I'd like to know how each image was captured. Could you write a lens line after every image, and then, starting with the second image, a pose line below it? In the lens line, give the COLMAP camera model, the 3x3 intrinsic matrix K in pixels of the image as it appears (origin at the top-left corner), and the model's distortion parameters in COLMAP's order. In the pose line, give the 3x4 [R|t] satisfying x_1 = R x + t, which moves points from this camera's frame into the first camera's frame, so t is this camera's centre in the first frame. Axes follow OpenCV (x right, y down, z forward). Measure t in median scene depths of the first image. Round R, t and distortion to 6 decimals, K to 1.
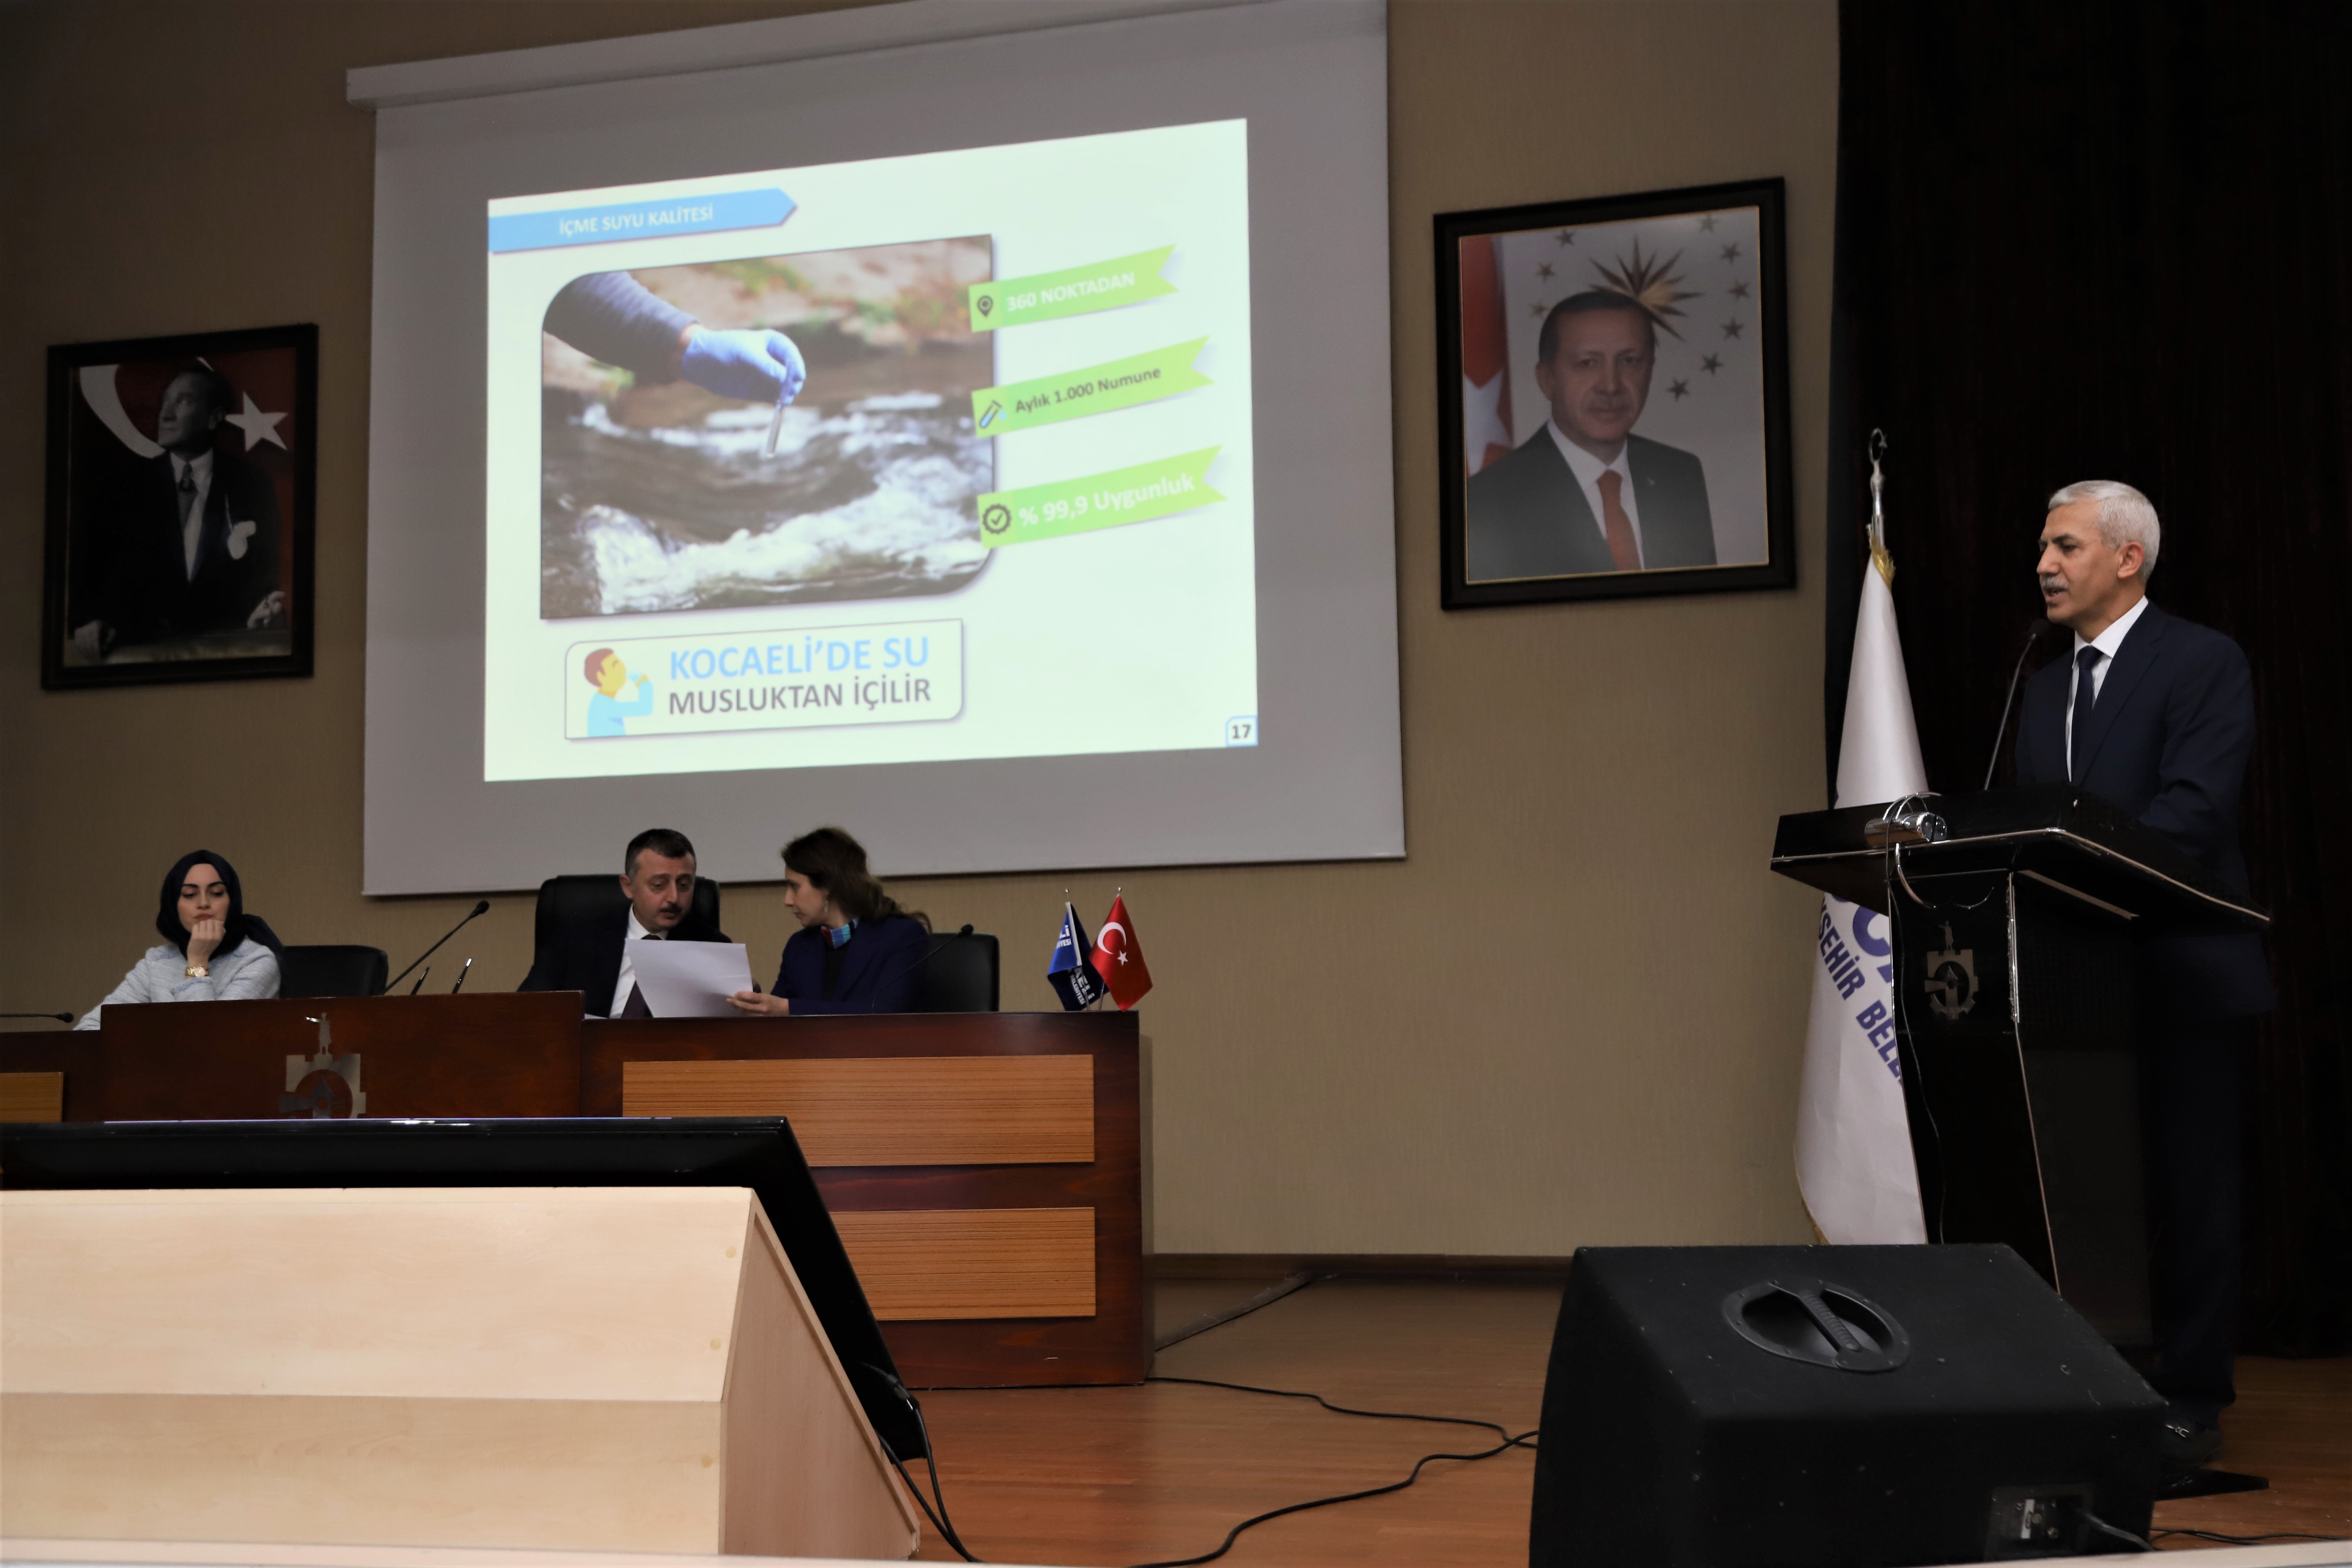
lens RADIAL K [[2696.1, 0, 1220.8], [0, 2696.1, 818.4], [0, 0, 1]] dist [0.075778, 0.000000]
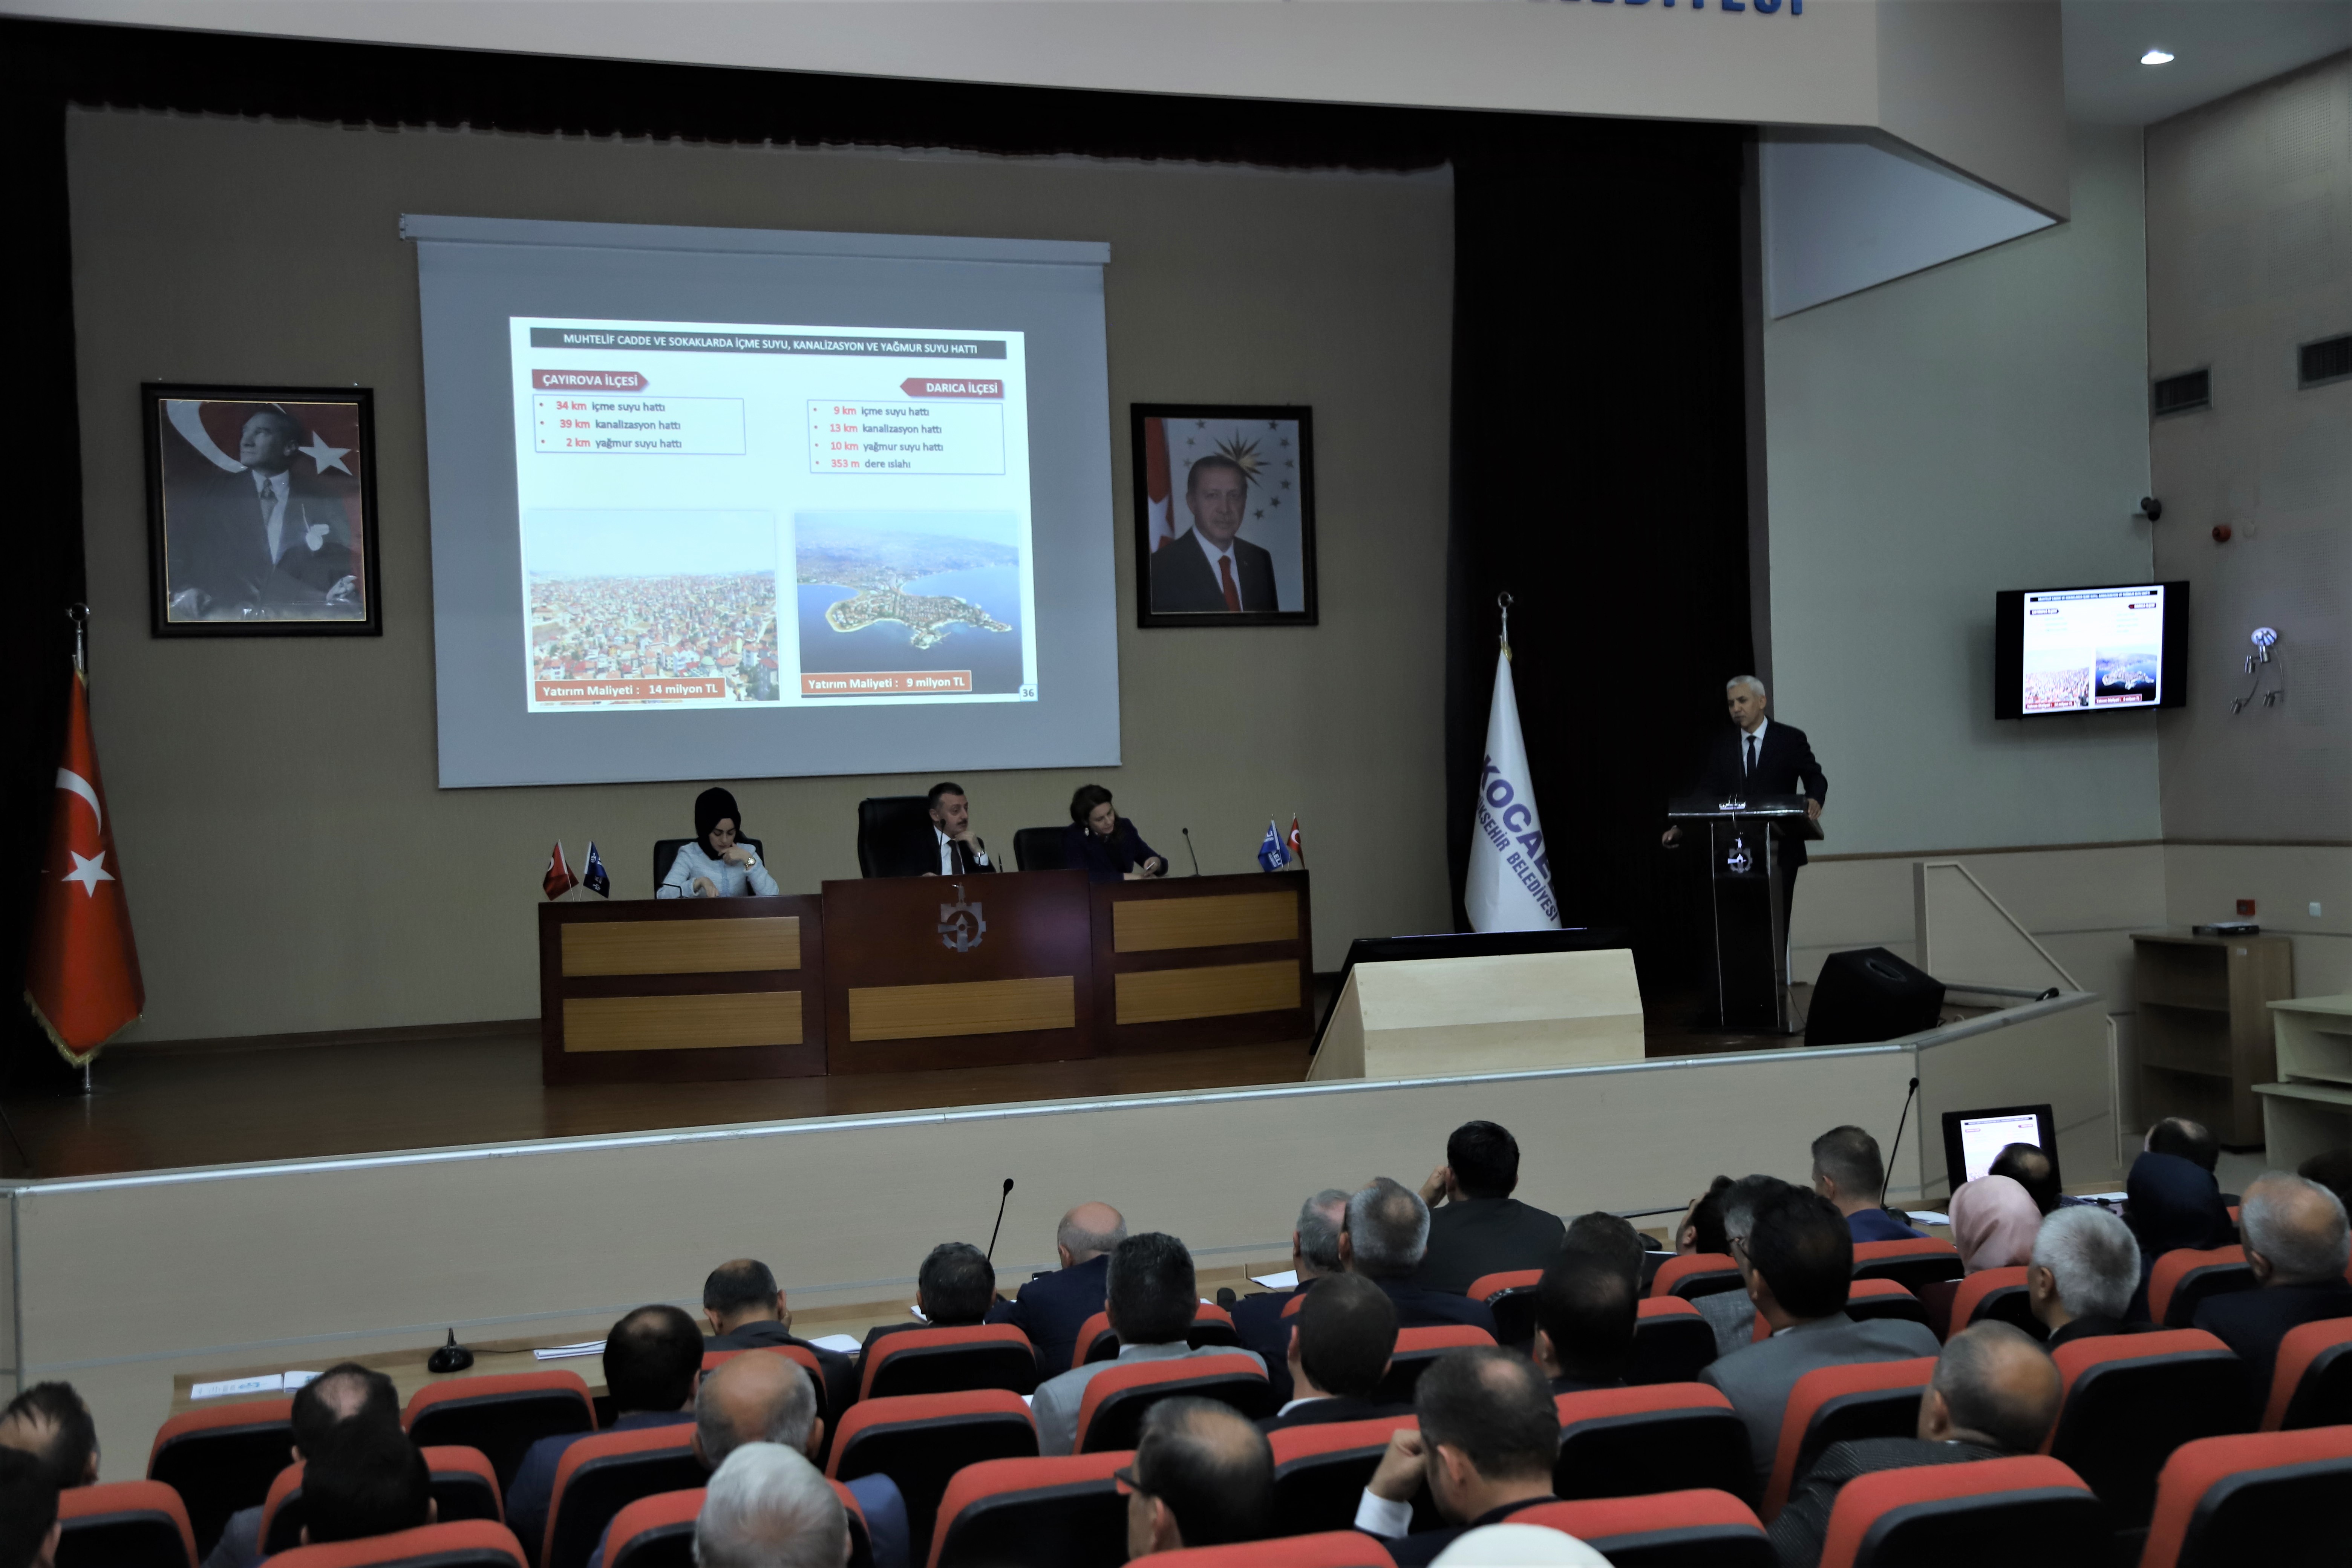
lens RADIAL K [[2696.1, 0, 1186.8], [0, 2696.1, 783.8], [0, 0, 1]] dist [0.075778, 0.000000]
pose [[0.818633, -0.014829, 0.574125, -0.935380], [-0.031548, 0.996996, 0.070735, -0.102903], [-0.573449, -0.076019, 0.815707, -0.497727]]
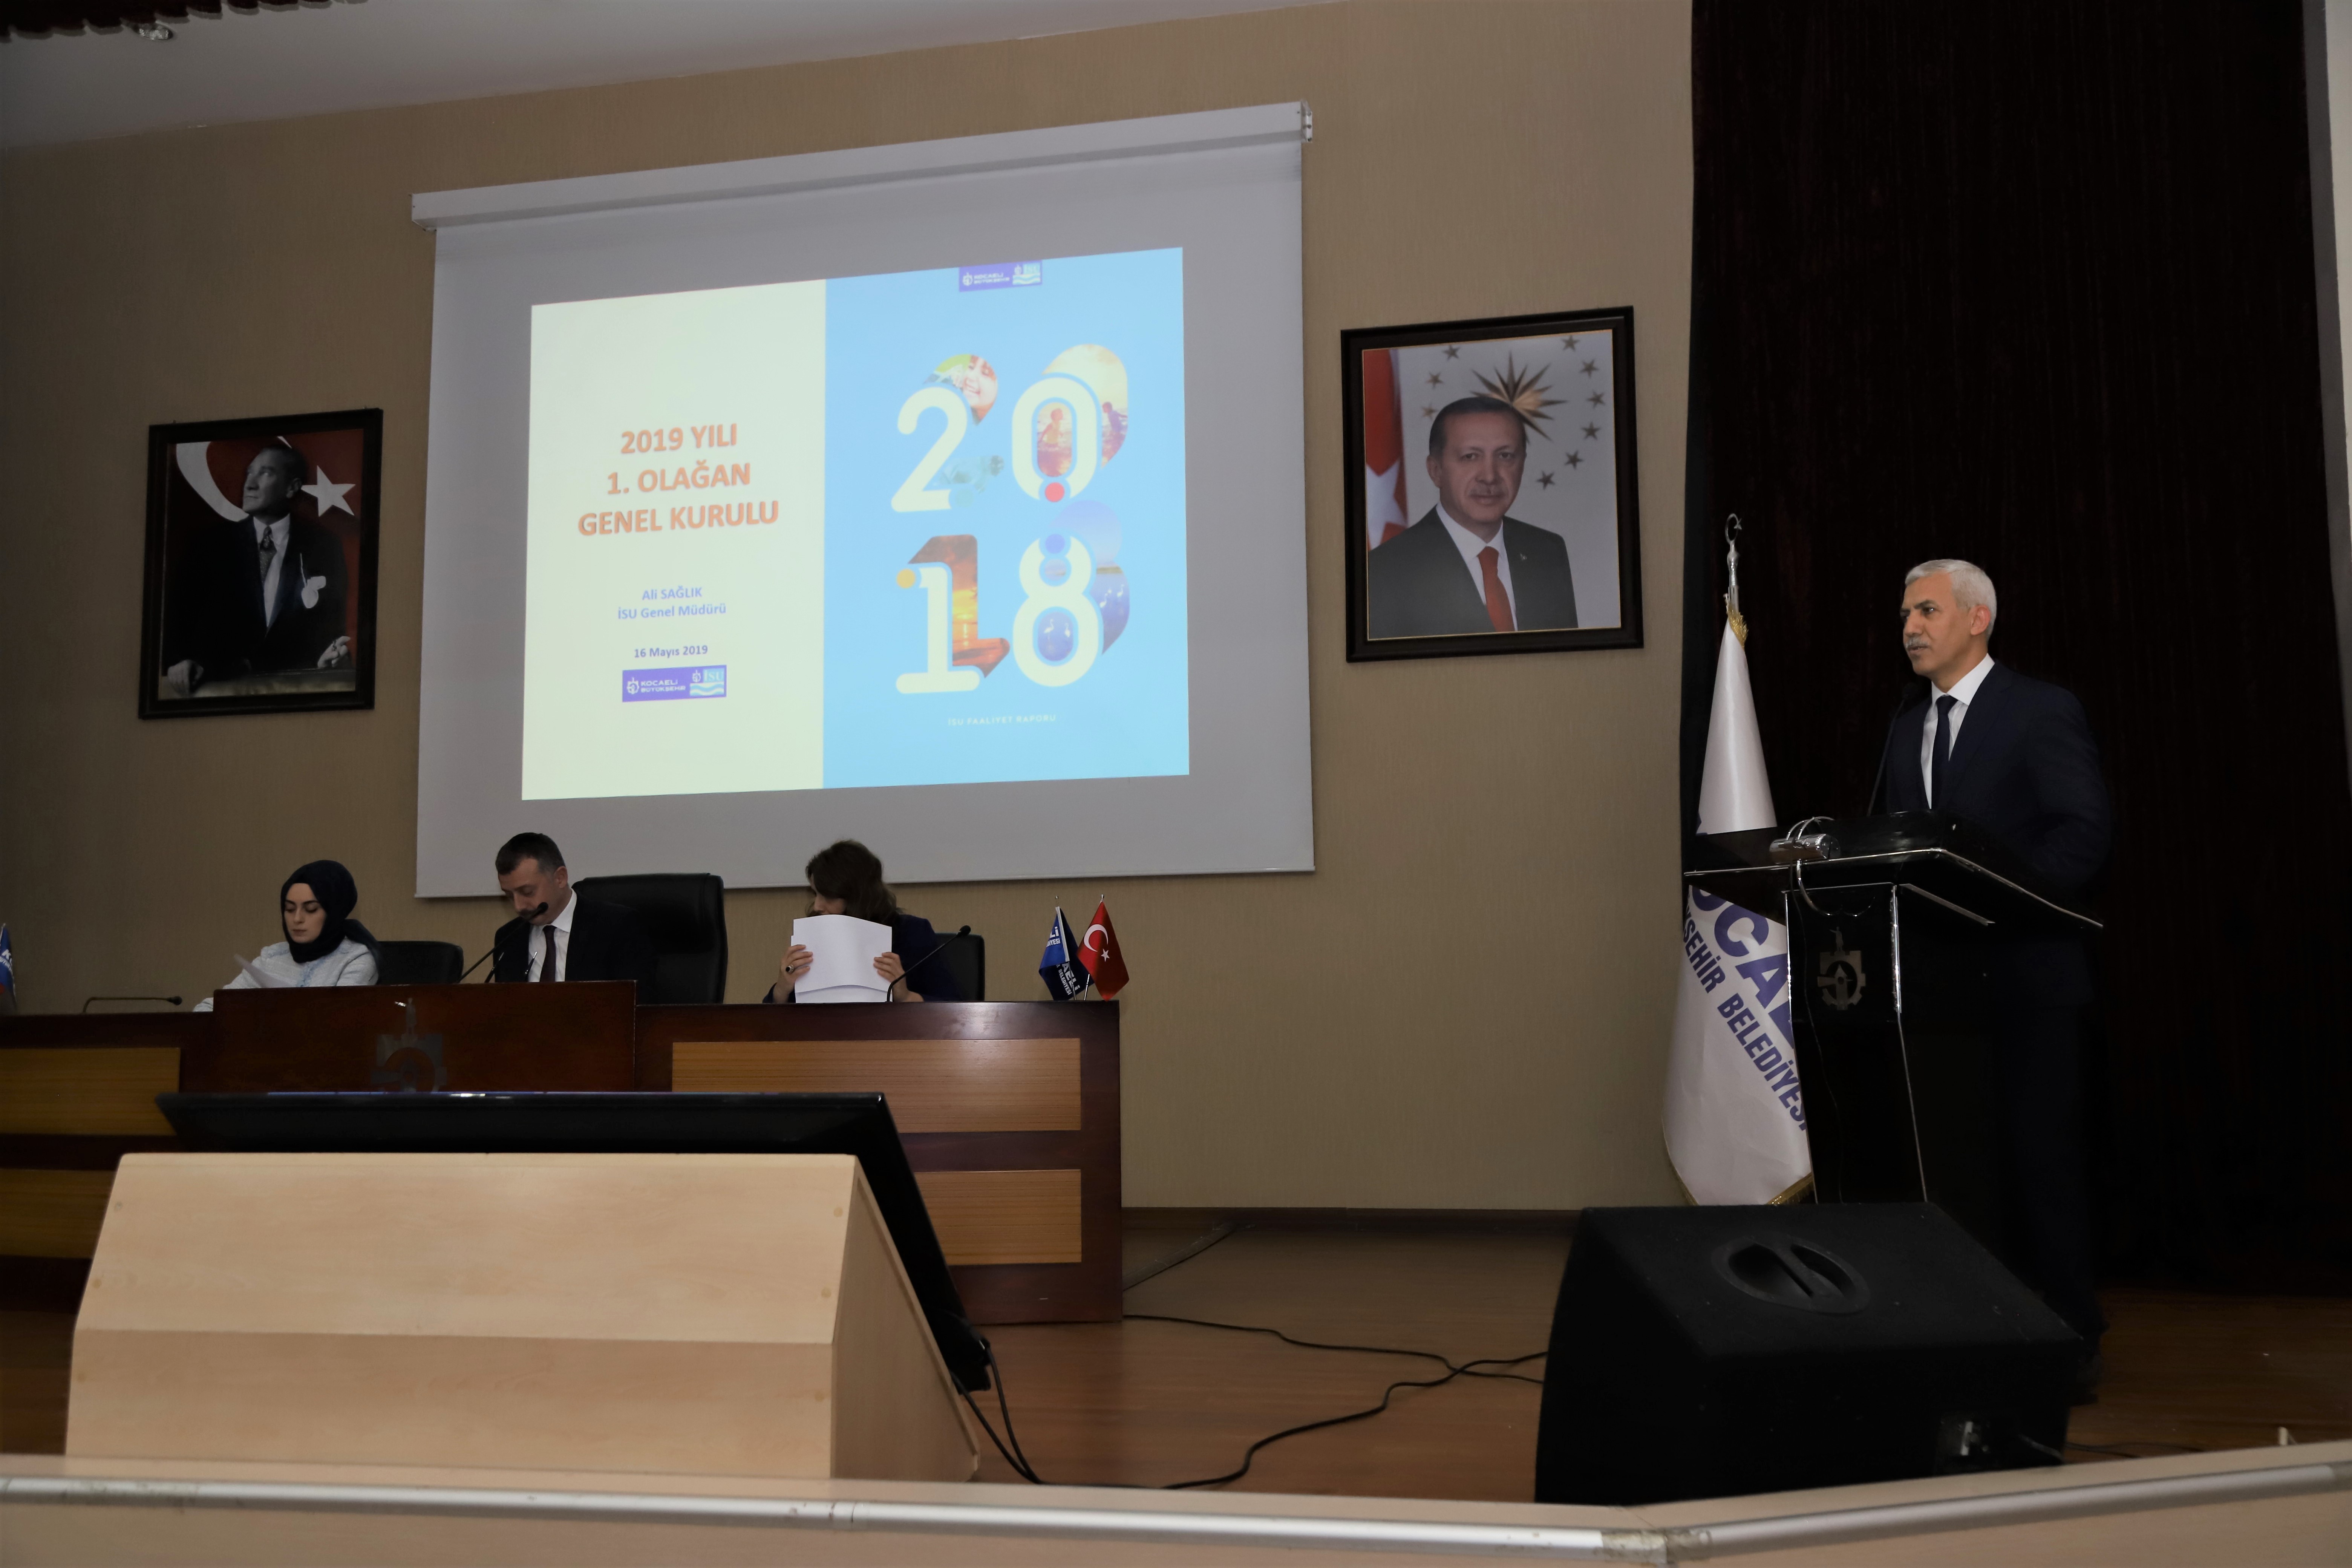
lens RADIAL K [[2253.1, 0, 1211.9], [0, 2253.1, 807.2], [0, 0, 1]] dist [0.013852, 0.000000]
pose [[0.998615, 0.008537, 0.051915, -0.028315], [-0.007790, 0.999863, -0.014589, 0.001253], [-0.052033, 0.014165, 0.998545, 0.017159]]
